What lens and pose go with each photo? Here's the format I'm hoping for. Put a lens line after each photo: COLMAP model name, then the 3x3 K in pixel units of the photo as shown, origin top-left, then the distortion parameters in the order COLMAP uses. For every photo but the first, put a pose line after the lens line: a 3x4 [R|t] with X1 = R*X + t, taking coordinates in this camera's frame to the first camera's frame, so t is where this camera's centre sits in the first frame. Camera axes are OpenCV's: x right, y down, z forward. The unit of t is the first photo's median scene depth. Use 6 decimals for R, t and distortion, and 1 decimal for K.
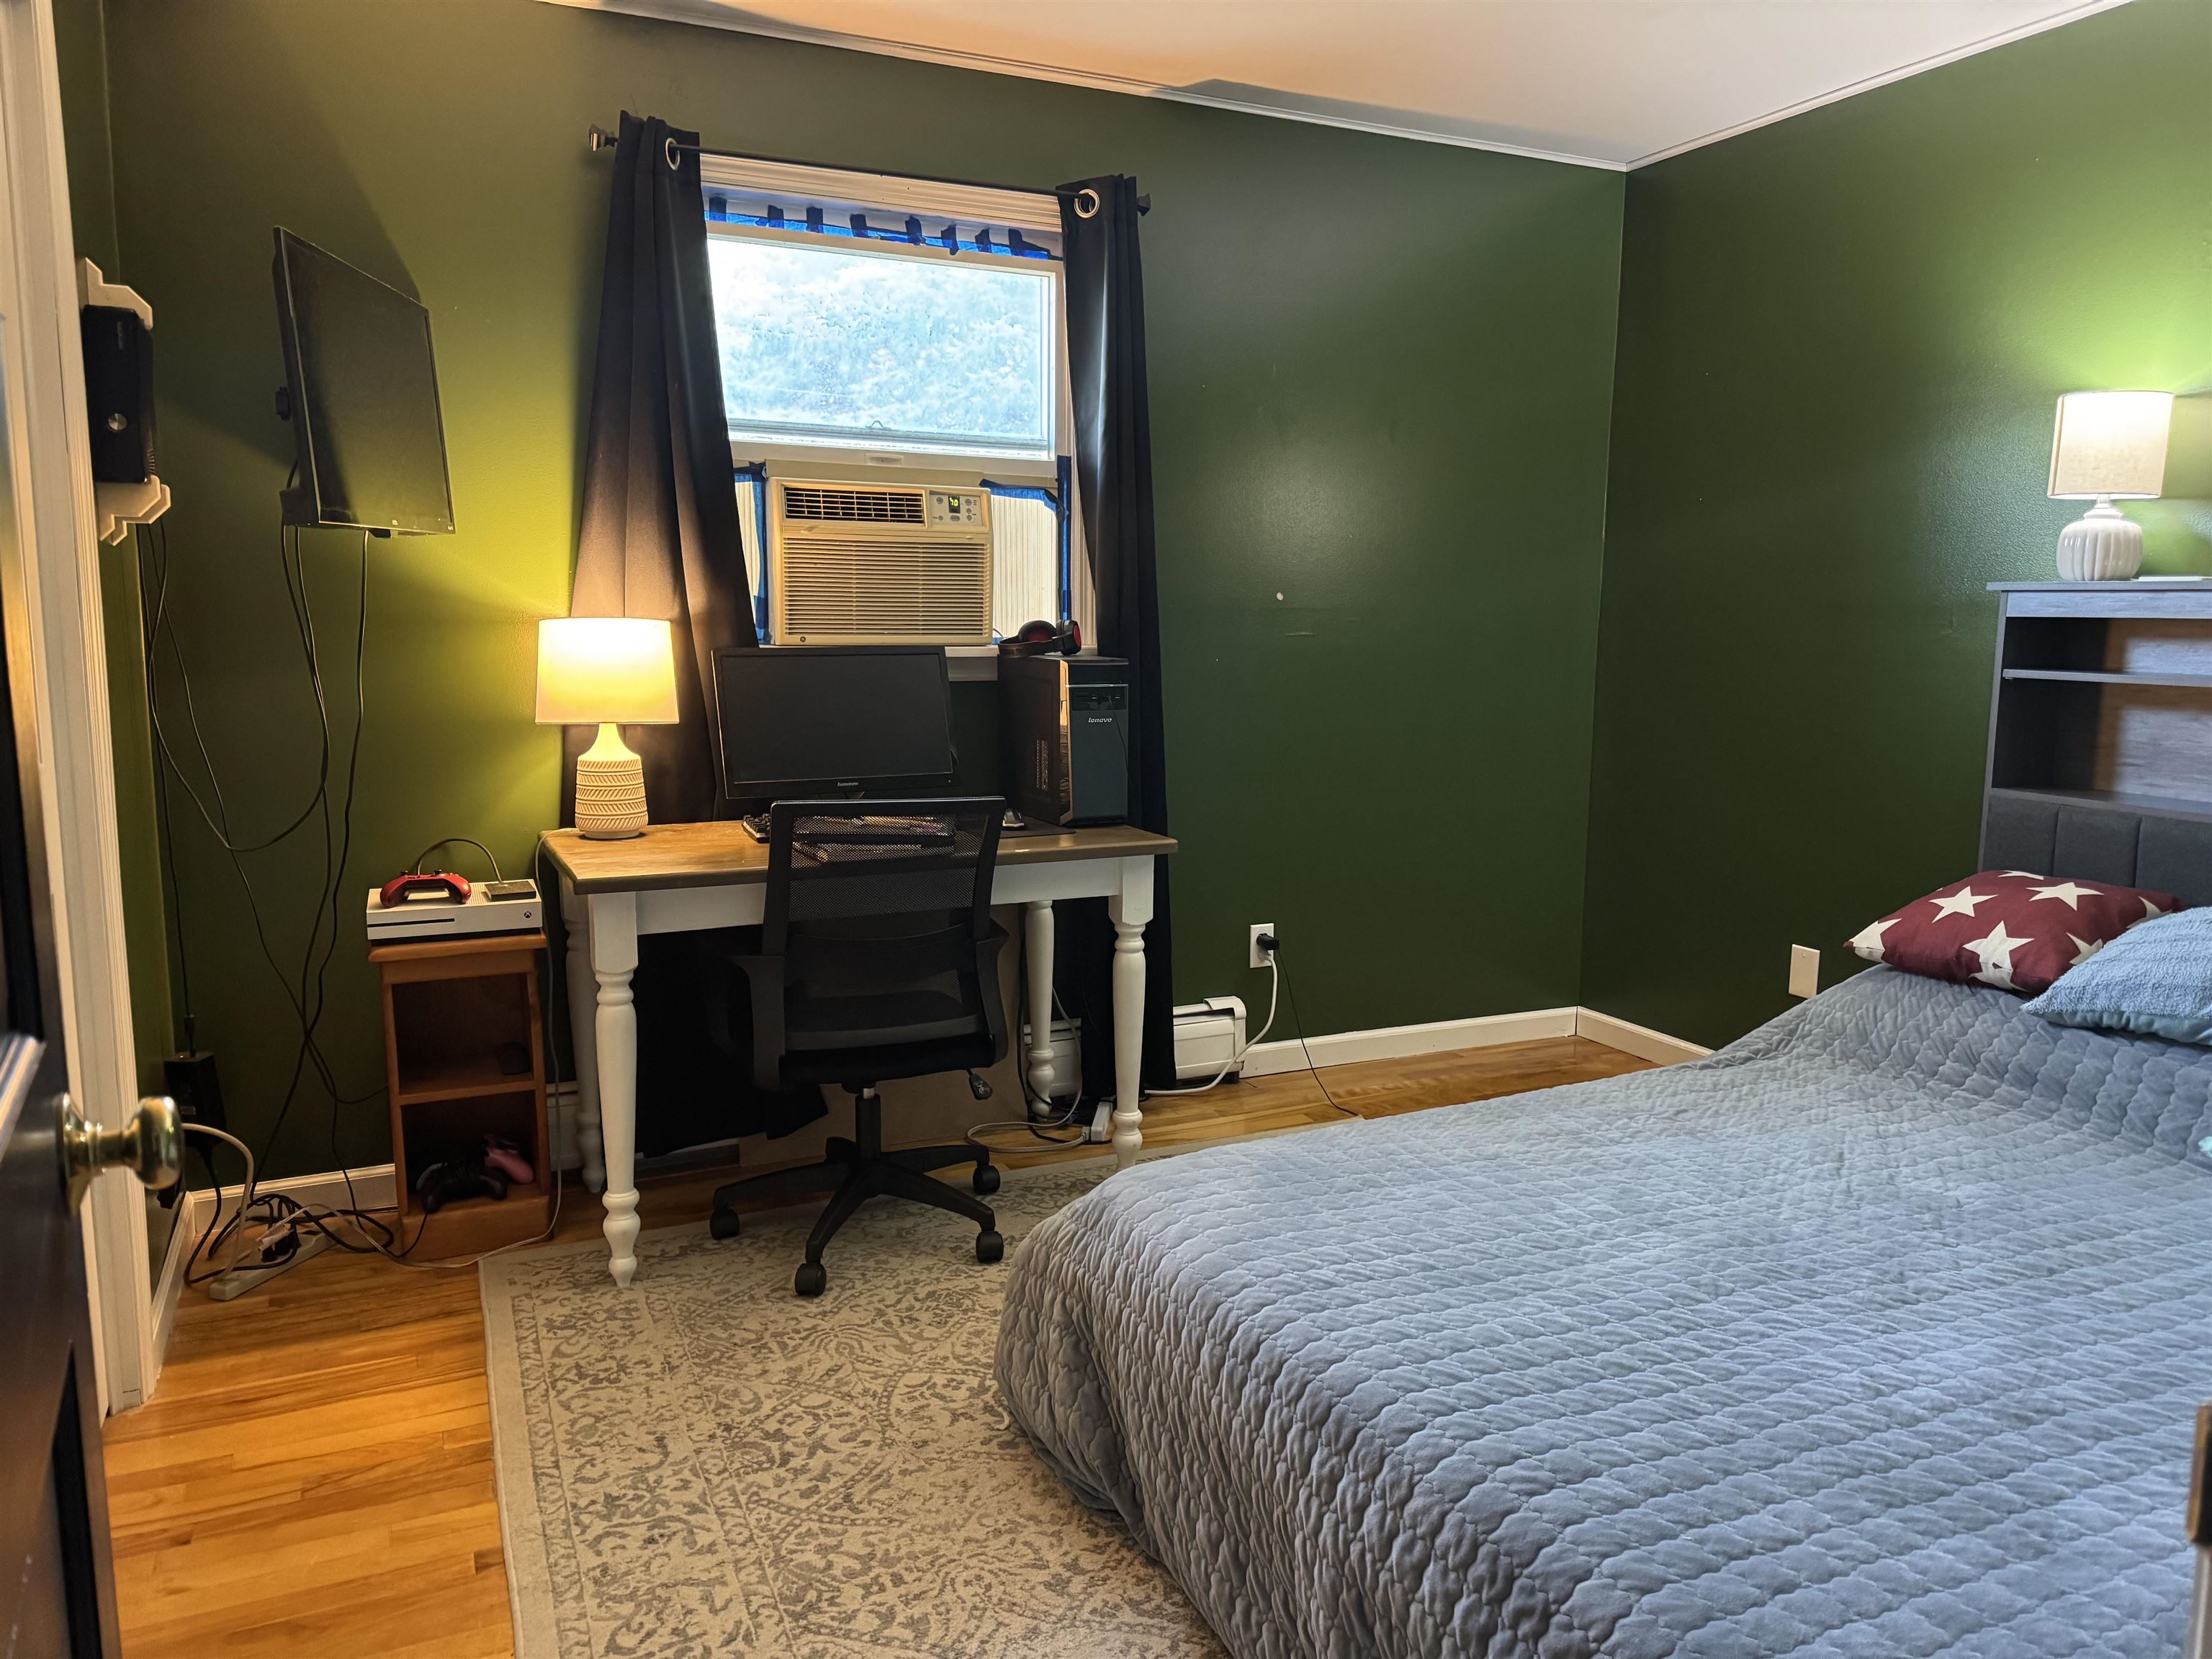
lens RADIAL K [[1561.9, 0, 1101.4], [0, 1561.9, 827.5], [0, 0, 1]] dist [0.055393, -0.001811]
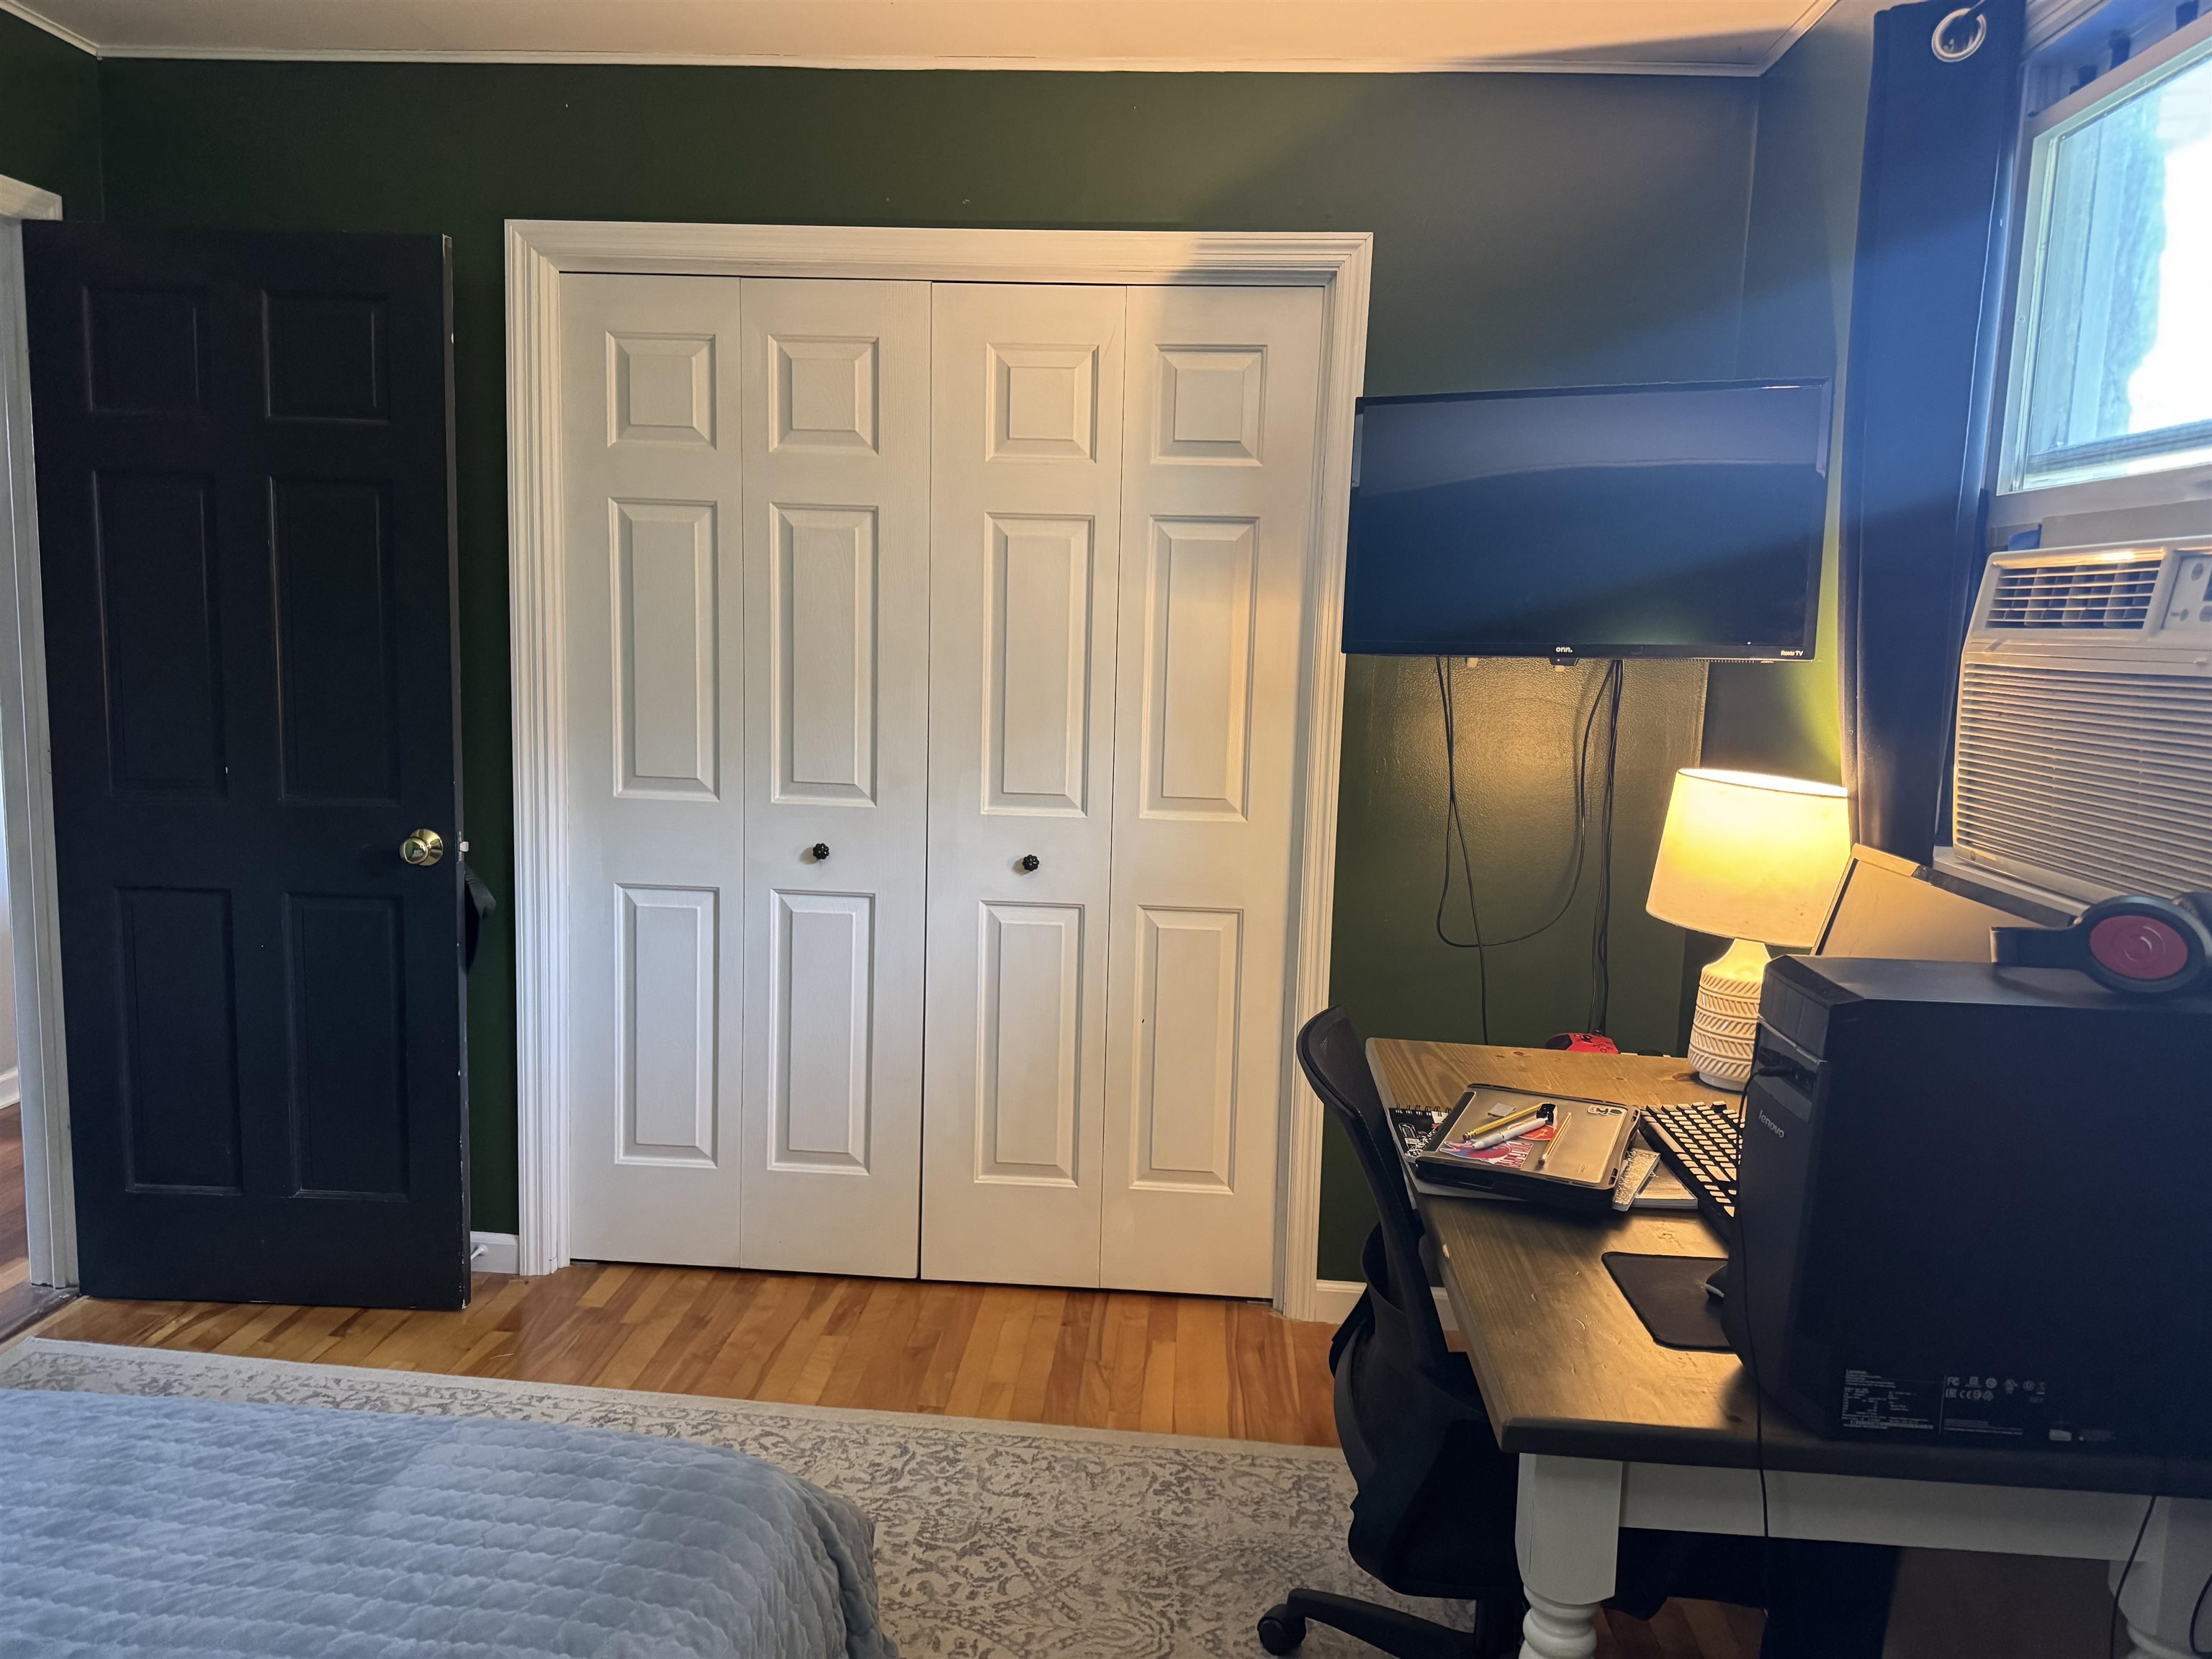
lens RADIAL K [[1561.9, 0, 1100.2], [0, 1561.9, 821.8], [0, 0, 1]] dist [0.055393, -0.001811]
pose [[-0.479285, 0.087809, -0.873256, 0.571844], [-0.157124, 0.970323, 0.183807, -0.254052], [0.863480, 0.225305, -0.451264, 1.366101]]
